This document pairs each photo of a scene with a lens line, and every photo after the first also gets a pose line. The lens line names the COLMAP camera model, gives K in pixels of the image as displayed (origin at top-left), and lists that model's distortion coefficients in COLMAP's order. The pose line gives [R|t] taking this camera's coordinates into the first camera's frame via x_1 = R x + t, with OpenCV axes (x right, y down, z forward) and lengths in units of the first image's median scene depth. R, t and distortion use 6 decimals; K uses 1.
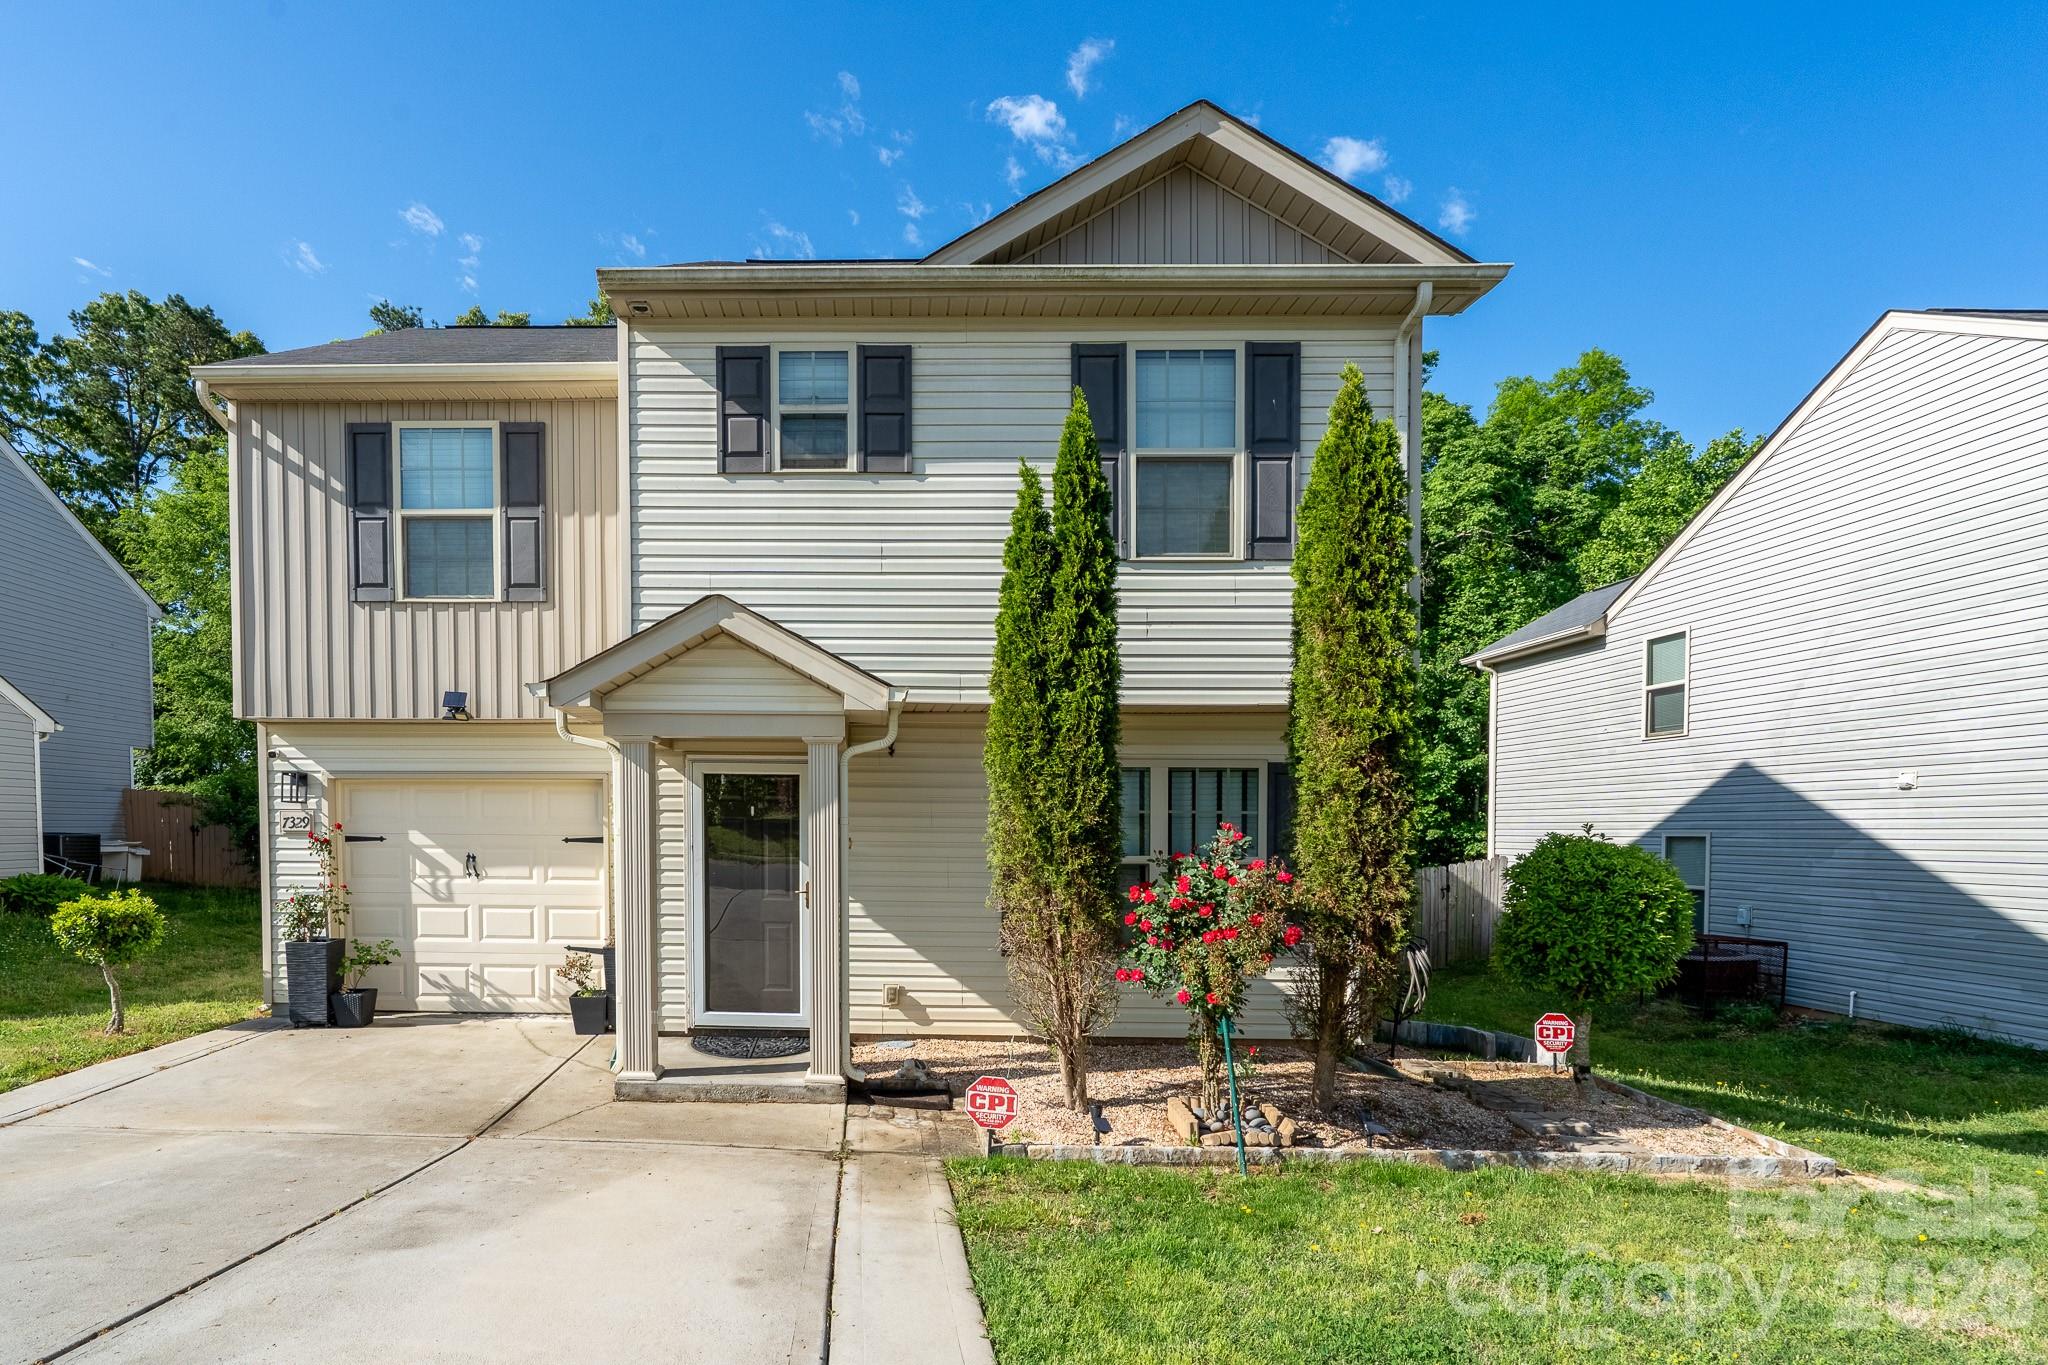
lens RADIAL K [[978.6, 0, 1011.2], [0, 978.6, 682.6], [0, 0, 1]] dist [-0.003325, 0.000659]
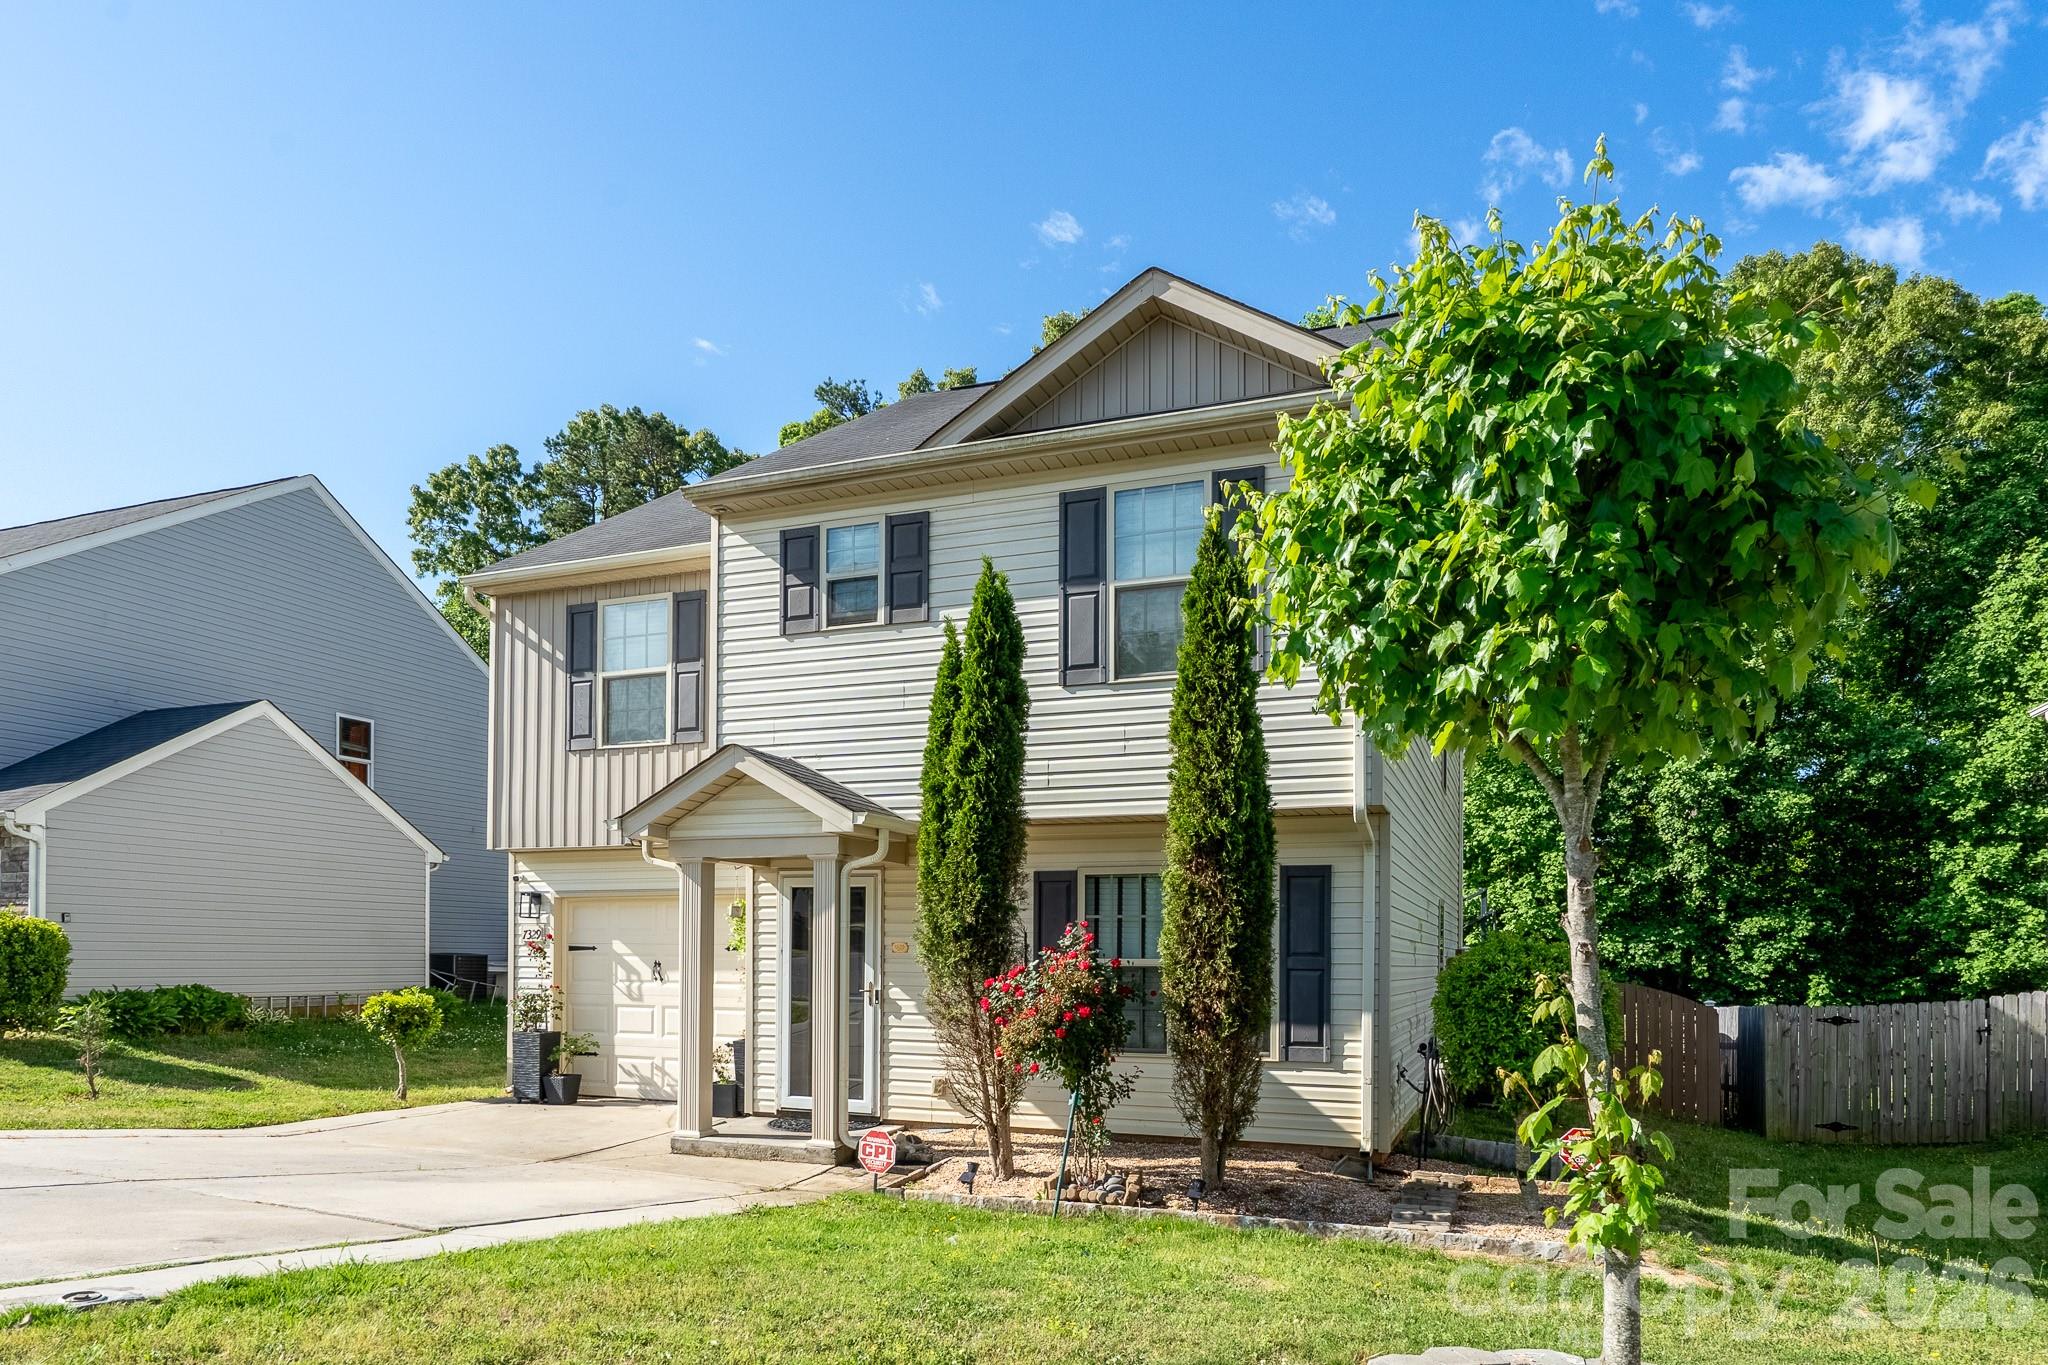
lens RADIAL K [[1101.2, 0, 1024.0], [0, 1101.2, 682.5], [0, 0, 1]] dist [-0.002184, 0.000231]
pose [[0.952155, -0.073813, -0.296569, 0.372015], [0.046982, 0.994213, -0.096611, -0.010108], [0.301983, 0.078056, 0.950112, -0.189196]]
